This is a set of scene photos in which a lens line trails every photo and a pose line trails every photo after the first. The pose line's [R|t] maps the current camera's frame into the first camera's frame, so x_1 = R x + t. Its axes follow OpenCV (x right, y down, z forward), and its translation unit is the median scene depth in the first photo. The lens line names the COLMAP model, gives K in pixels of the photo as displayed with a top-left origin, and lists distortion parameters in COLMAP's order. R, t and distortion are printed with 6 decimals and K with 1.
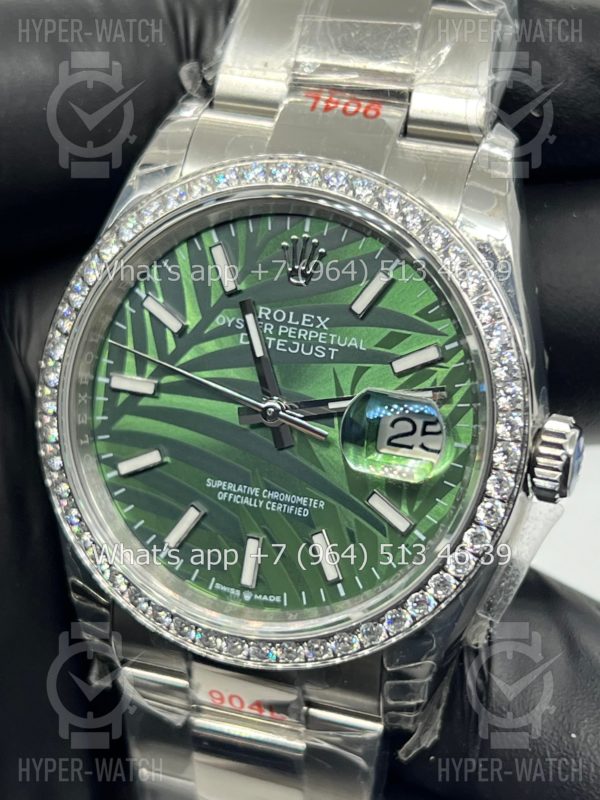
lens RADIAL K [[1844.0, 0, 300.0], [0, 1844.0, 400.0], [0, 0, 1]] dist [0.139521, 0.131075]
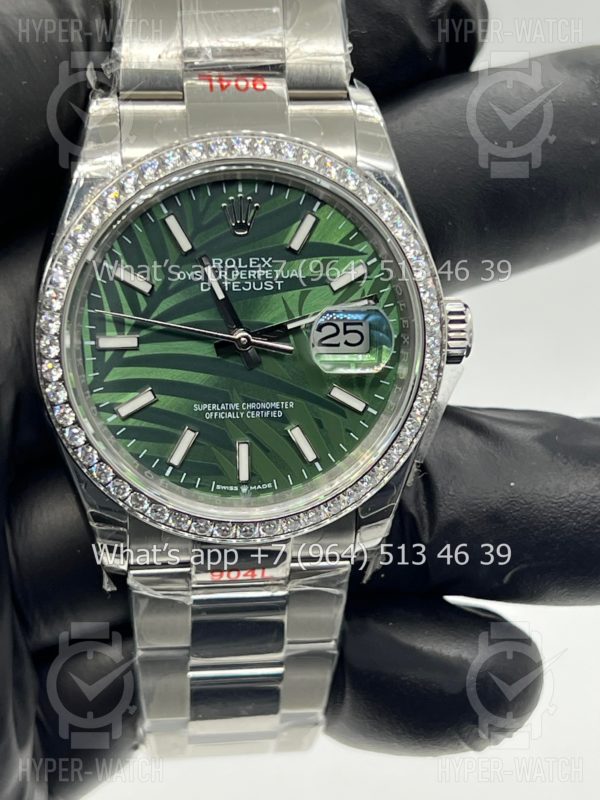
lens RADIAL K [[1844.0, 0, 300.0], [0, 1844.0, 400.0], [0, 0, 1]] dist [0.139521, 0.131075]
pose [[0.901185, -0.219879, 0.373523, -0.449931], [0.181692, 0.974042, 0.135020, -0.114640], [-0.393515, -0.053812, 0.917742, -0.156035]]
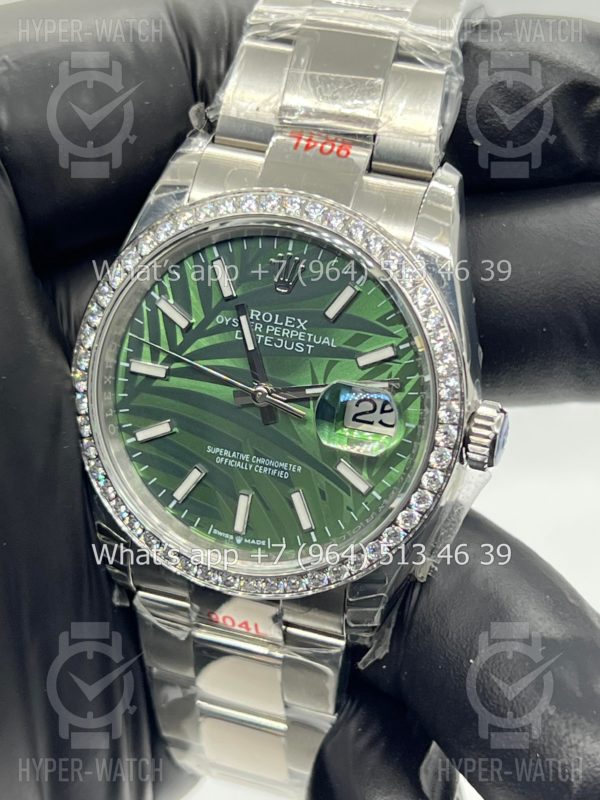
lens RADIAL K [[1844.0, 0, 300.0], [0, 1844.0, 400.0], [0, 0, 1]] dist [0.139521, 0.131075]
pose [[0.999852, 0.012304, 0.011998, -0.003296], [-0.013131, 0.997353, 0.071514, -0.079332], [-0.011086, -0.071661, 0.997367, -0.244920]]
